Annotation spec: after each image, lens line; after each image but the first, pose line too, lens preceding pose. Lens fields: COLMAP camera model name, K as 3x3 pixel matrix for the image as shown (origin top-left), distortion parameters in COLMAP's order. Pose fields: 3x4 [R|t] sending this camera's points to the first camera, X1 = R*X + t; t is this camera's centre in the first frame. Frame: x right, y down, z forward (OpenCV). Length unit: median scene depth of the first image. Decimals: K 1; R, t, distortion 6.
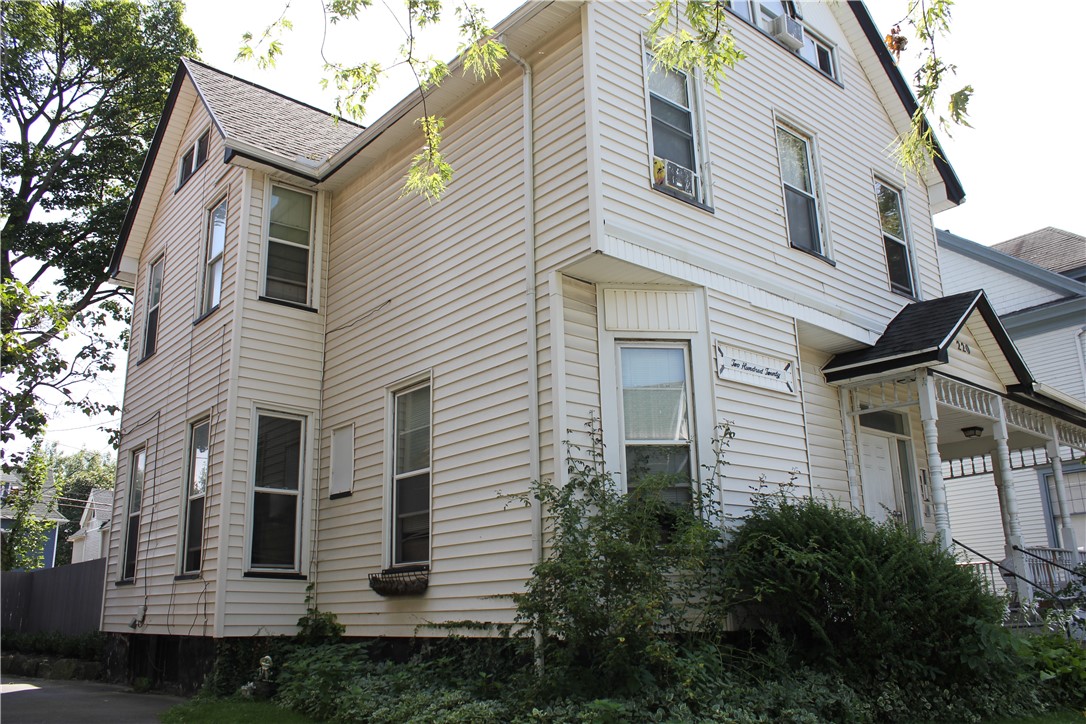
lens RADIAL K [[904.3, 0, 543.0], [0, 904.3, 362.0], [0, 0, 1]] dist [-0.097430, 0.015623]
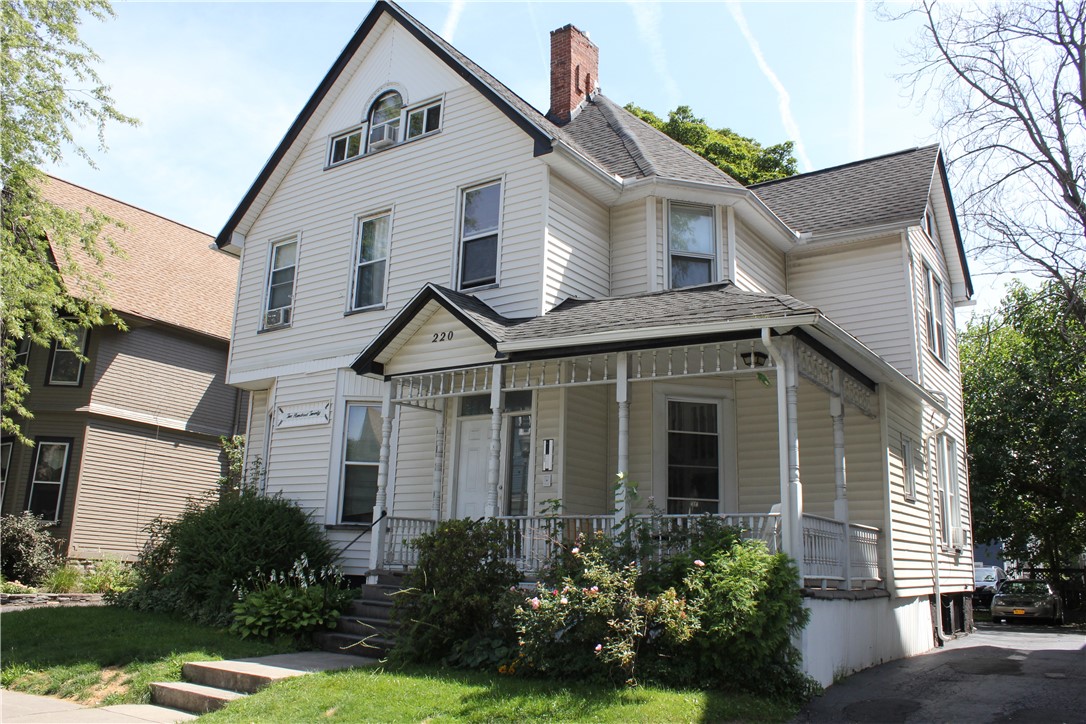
lens RADIAL K [[904.3, 0, 543.0], [0, 904.3, 362.0], [0, 0, 1]] dist [-0.097430, 0.015623]
pose [[0.243170, -0.193143, -0.950560, 1.878143], [0.226011, 0.964284, -0.138114, 0.235683], [0.943285, -0.181252, 0.278137, 0.955255]]
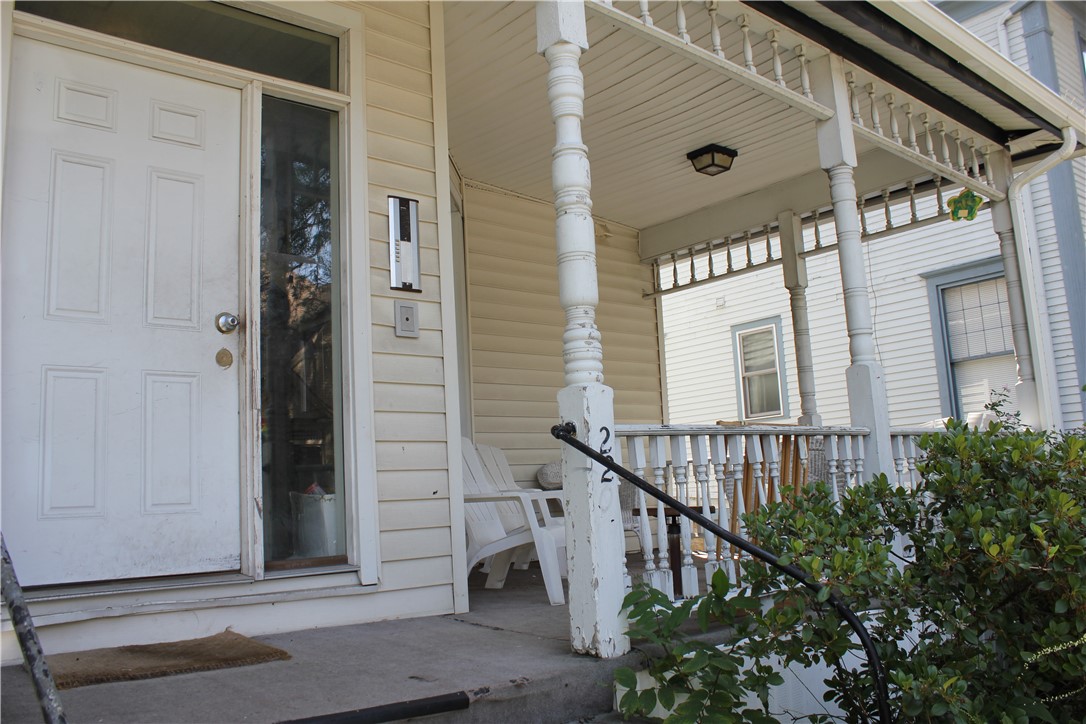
lens RADIAL K [[904.3, 0, 543.0], [0, 904.3, 362.0], [0, 0, 1]] dist [-0.097430, 0.015623]
pose [[0.999638, -0.026566, -0.004189, 0.635197], [0.026887, 0.990855, 0.132225, 0.184843], [0.000638, -0.132290, 0.991211, 0.864281]]
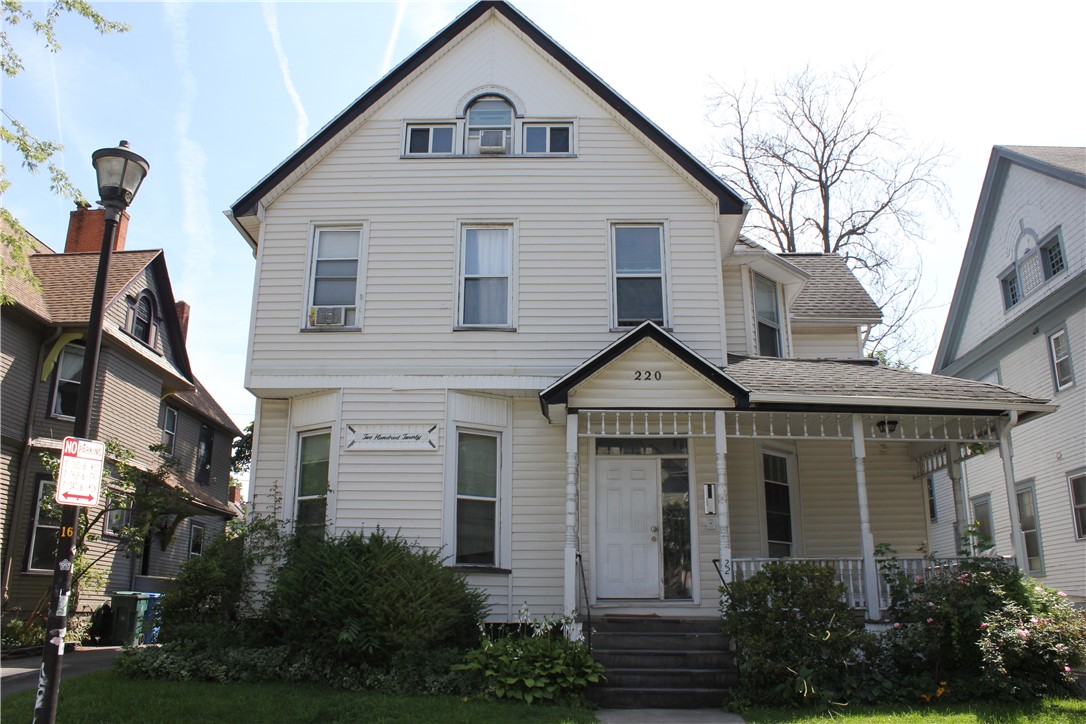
lens RADIAL K [[904.3, 0, 543.0], [0, 904.3, 362.0], [0, 0, 1]] dist [-0.097430, 0.015623]
pose [[0.741176, -0.156205, -0.652885, 1.323743], [0.162229, 0.985403, -0.051593, 0.003600], [0.651414, -0.067678, 0.755698, 0.095507]]
